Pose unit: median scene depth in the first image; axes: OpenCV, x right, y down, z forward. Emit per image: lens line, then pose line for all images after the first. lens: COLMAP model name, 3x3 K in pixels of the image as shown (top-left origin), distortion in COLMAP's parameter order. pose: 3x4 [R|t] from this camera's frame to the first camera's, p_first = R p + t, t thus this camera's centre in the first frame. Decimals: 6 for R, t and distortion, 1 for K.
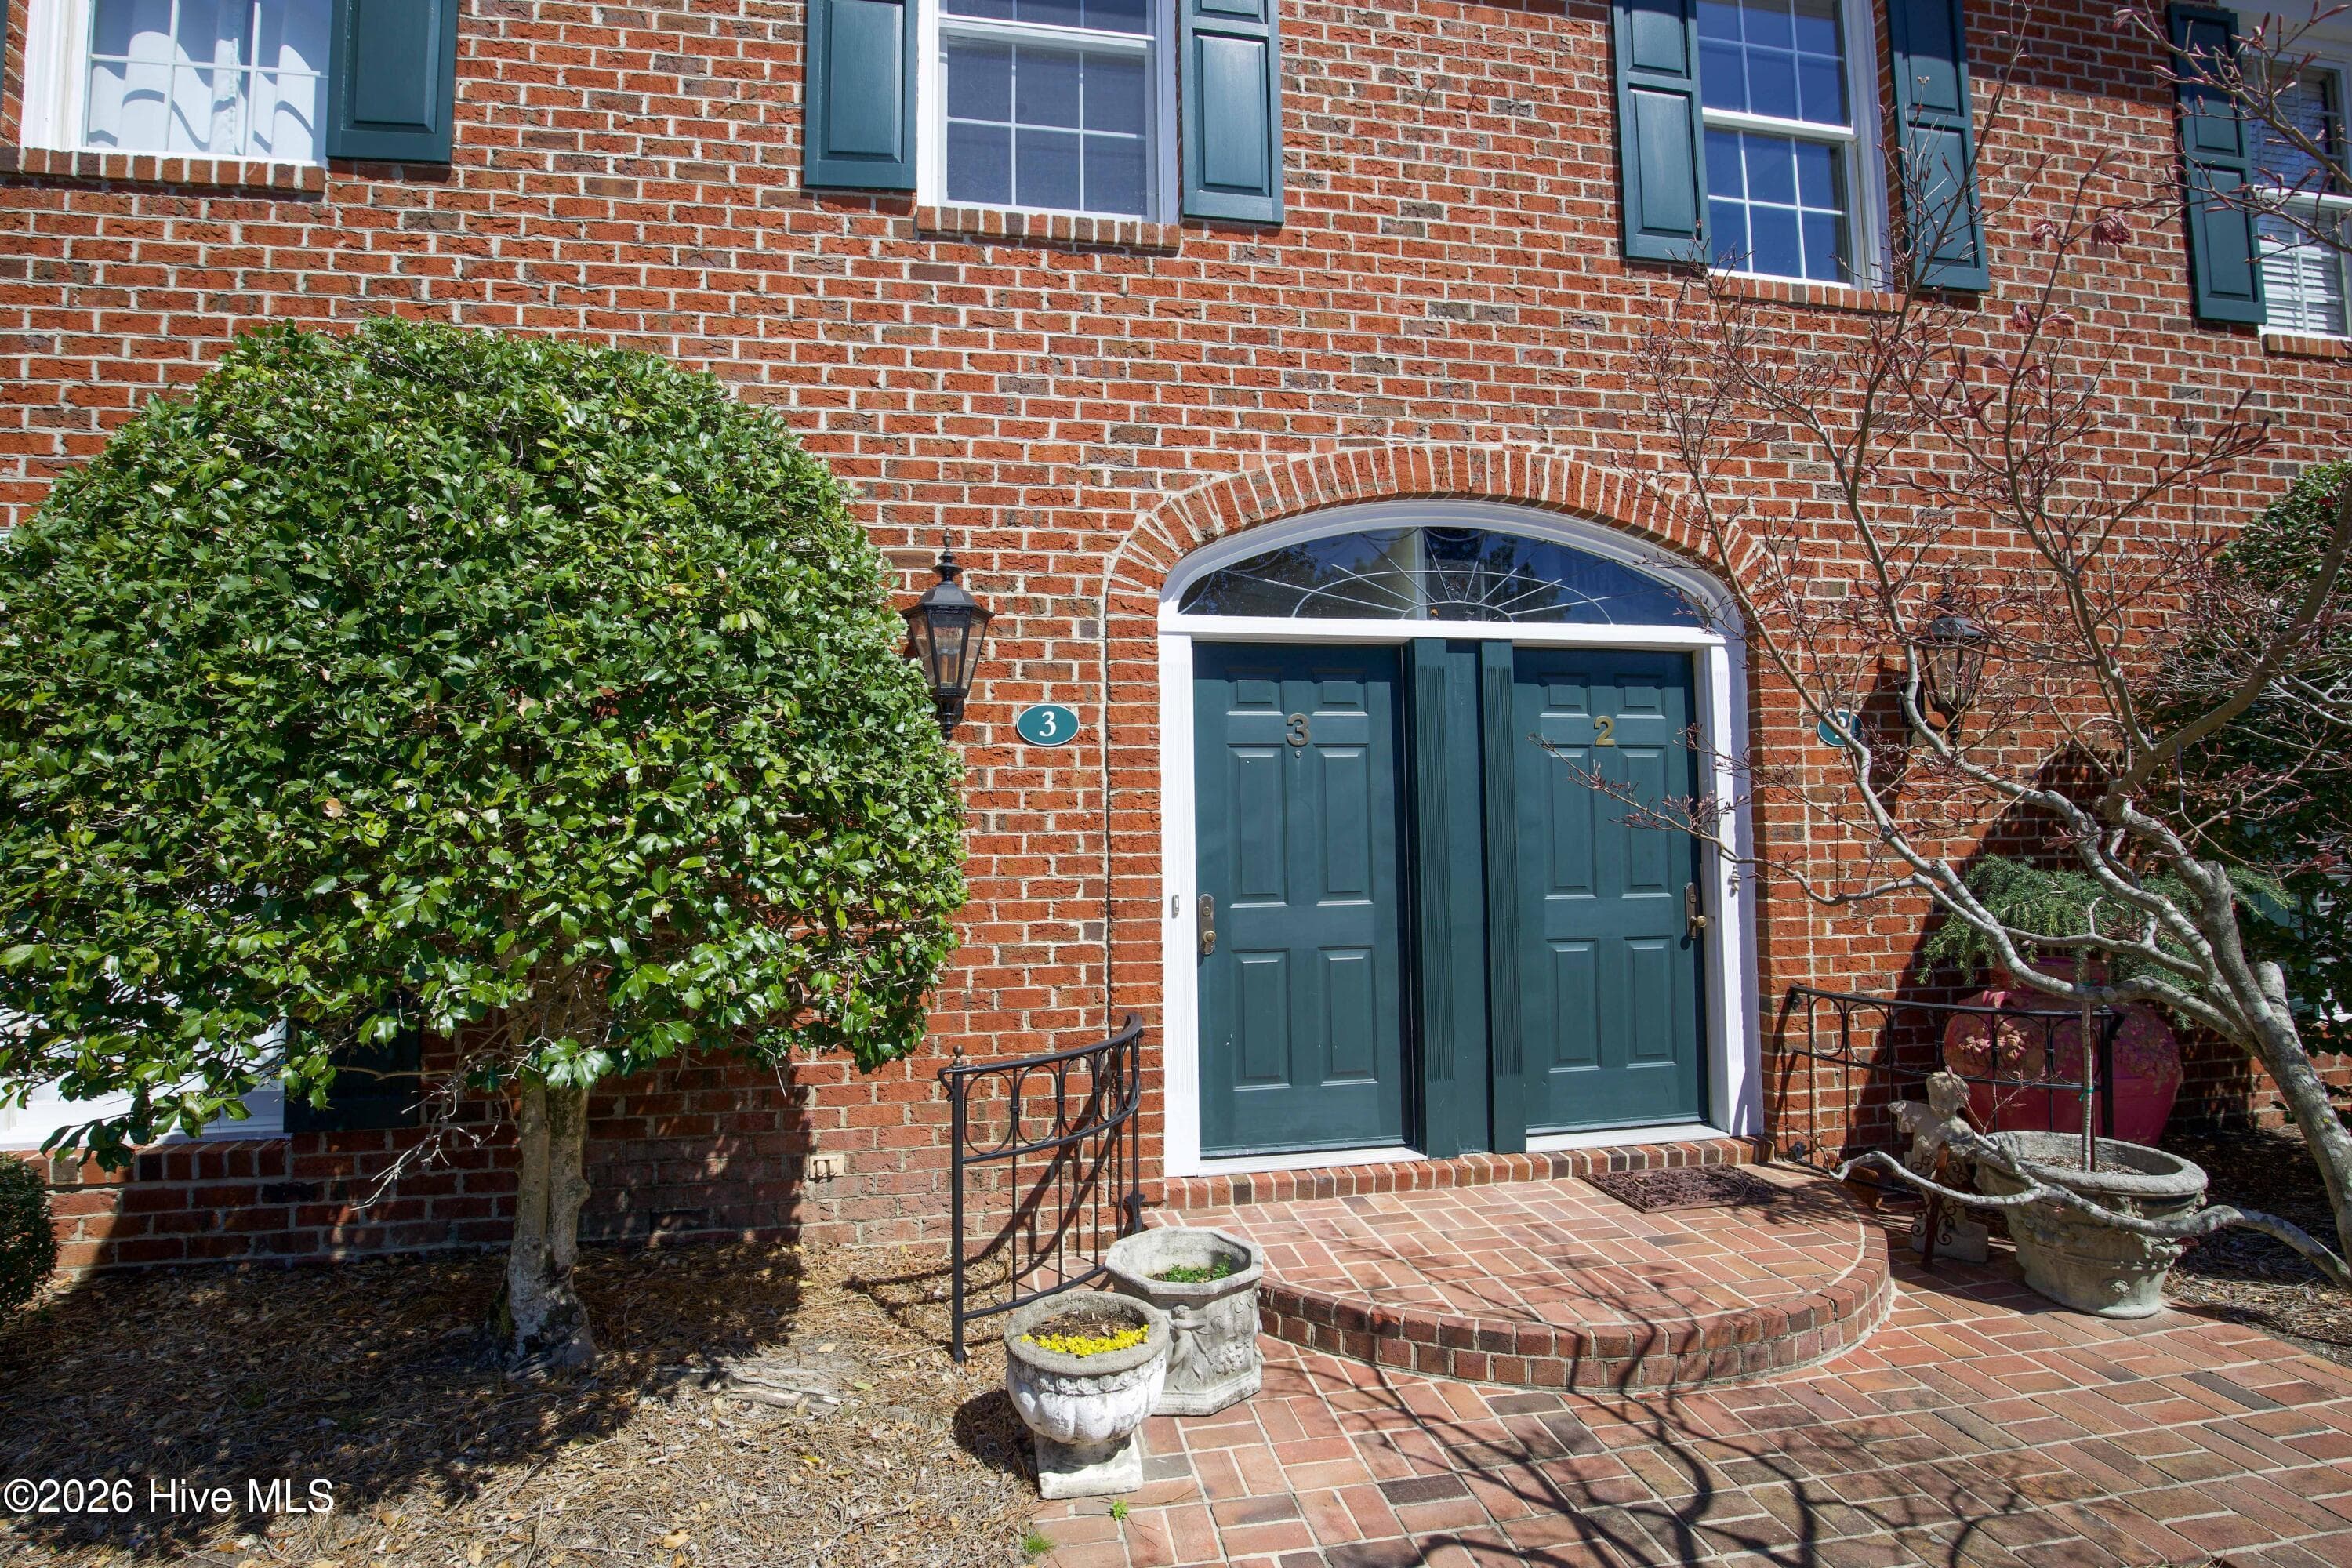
lens RADIAL K [[1102.5, 0, 1181.1], [0, 1102.5, 784.3], [0, 0, 1]] dist [-0.039333, 0.007806]
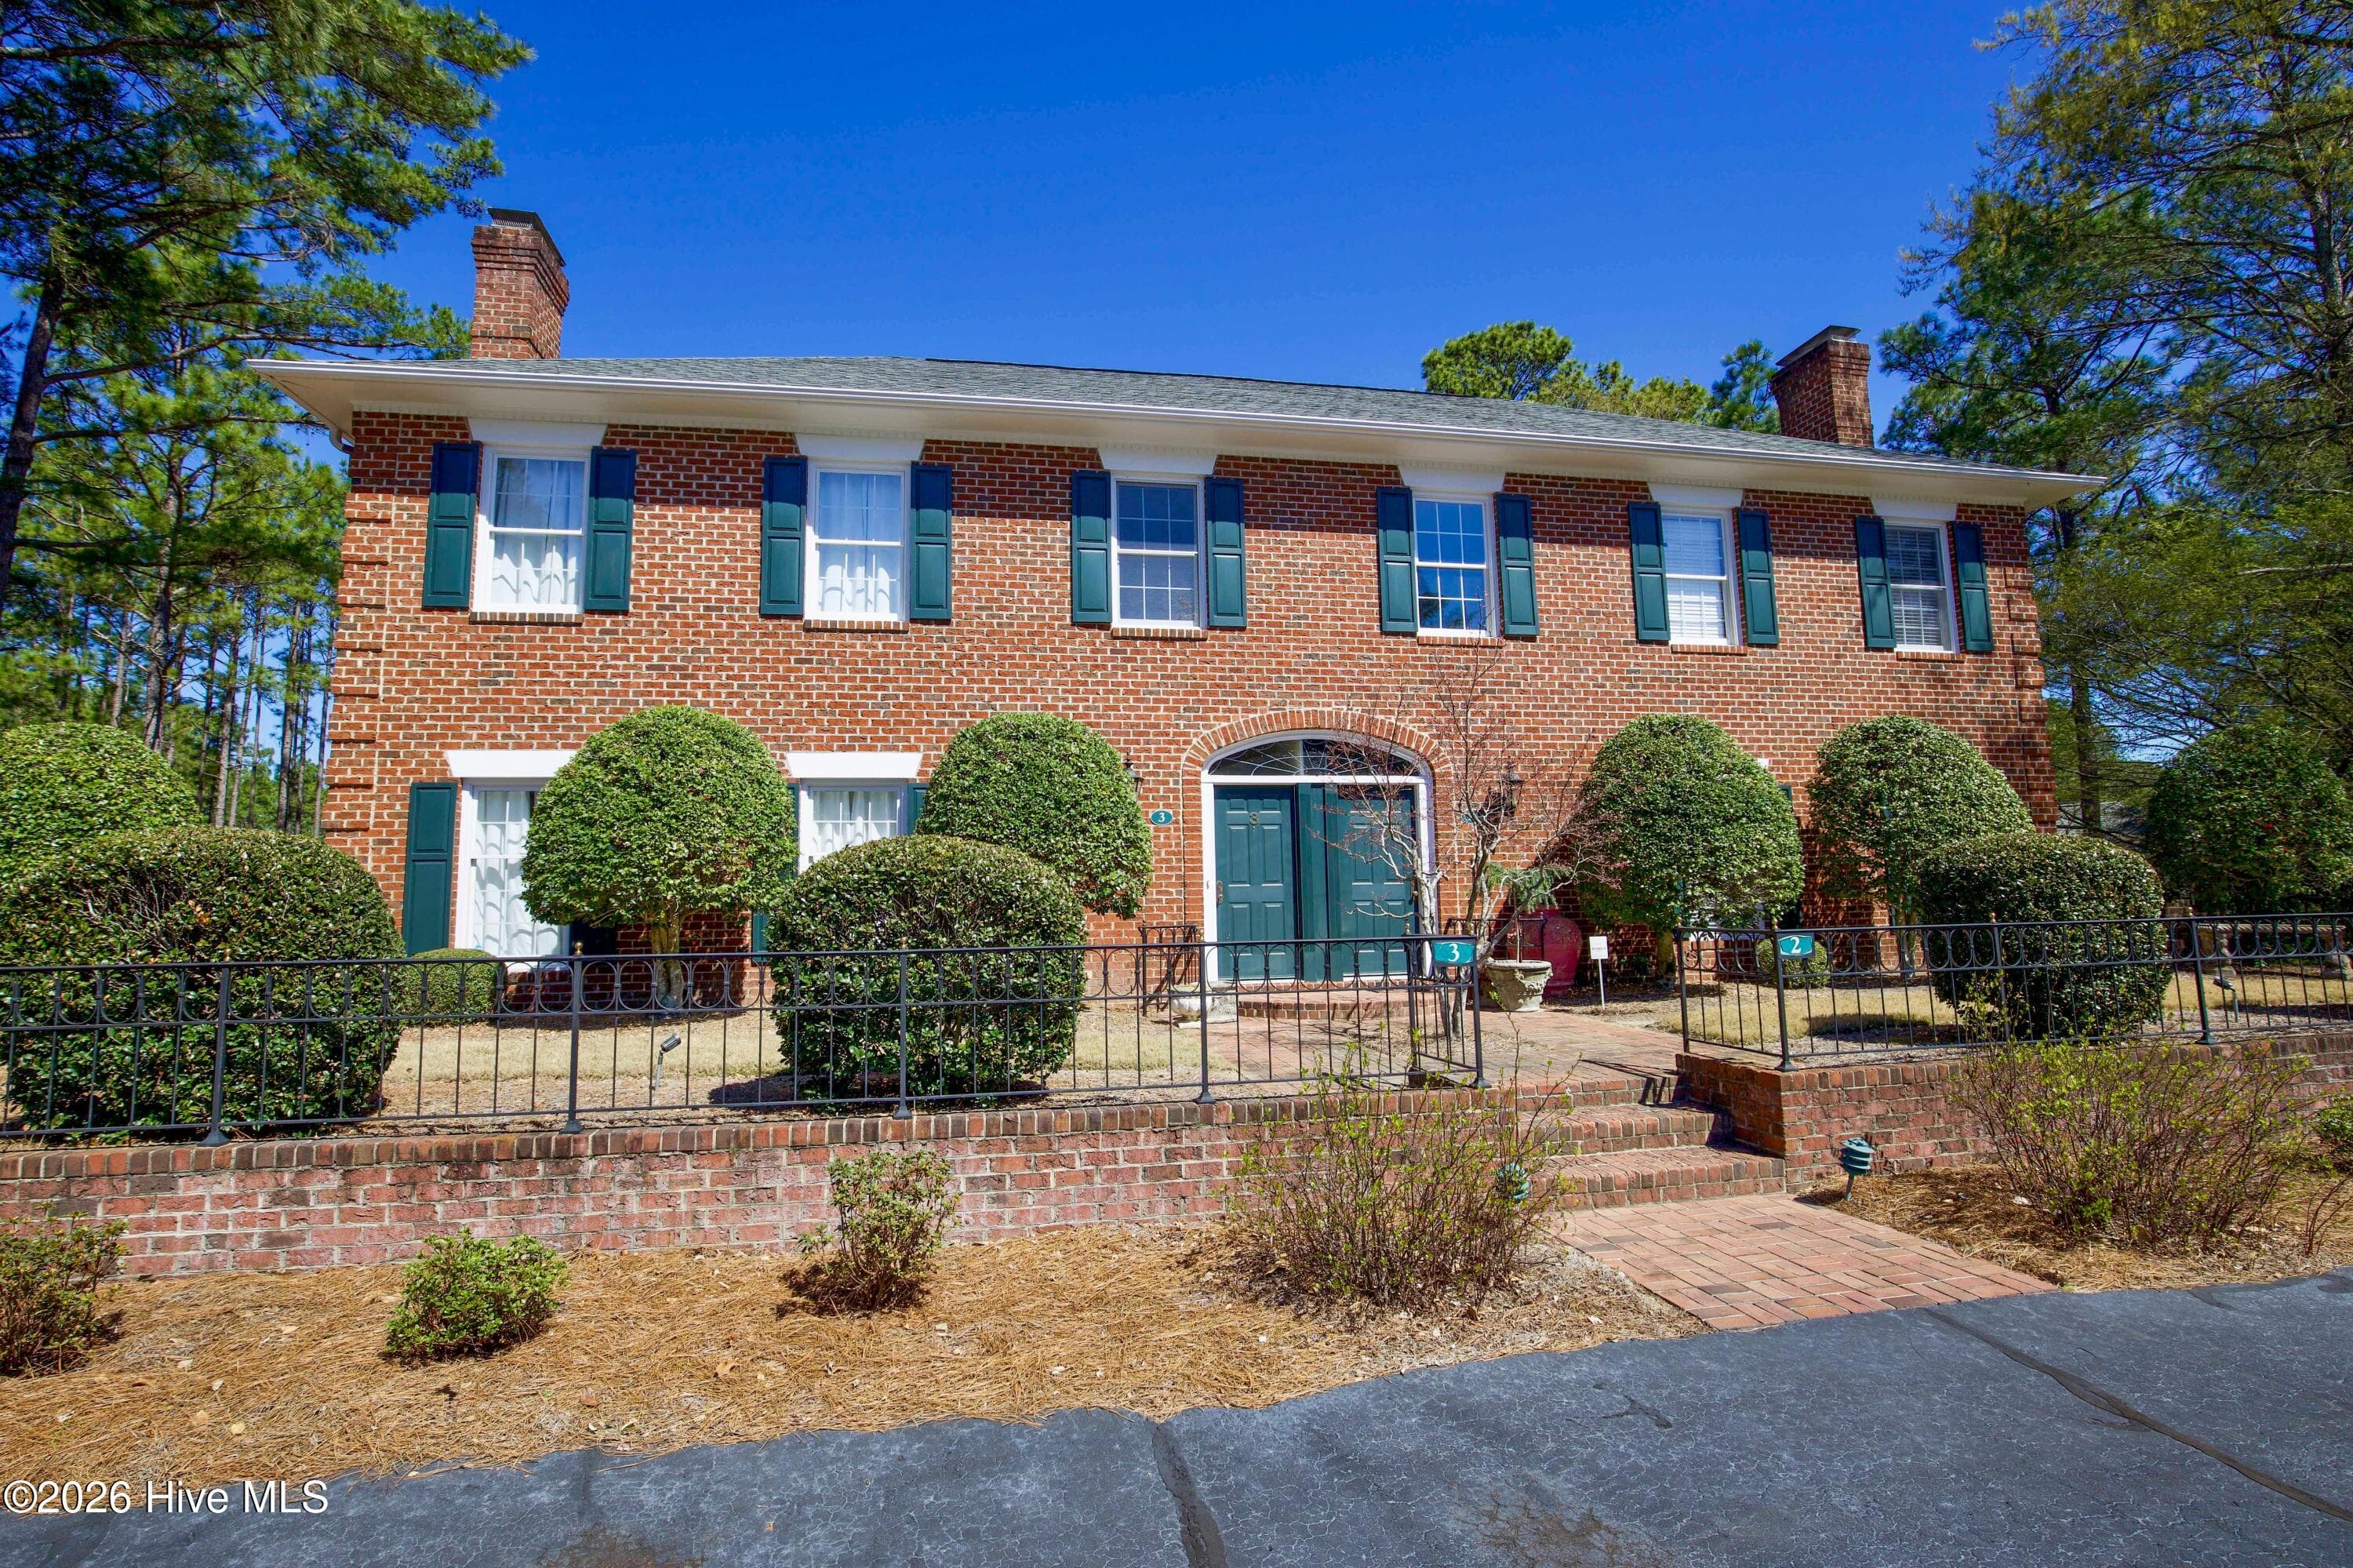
lens RADIAL K [[1103.0, 0, 1193.3], [0, 1103.0, 786.2], [0, 0, 1]] dist [-0.039333, 0.007806]
pose [[0.999778, -0.001324, 0.021025, -0.096195], [0.002505, 0.998416, -0.056211, 0.022057], [-0.020917, 0.056251, 0.998198, -1.694202]]
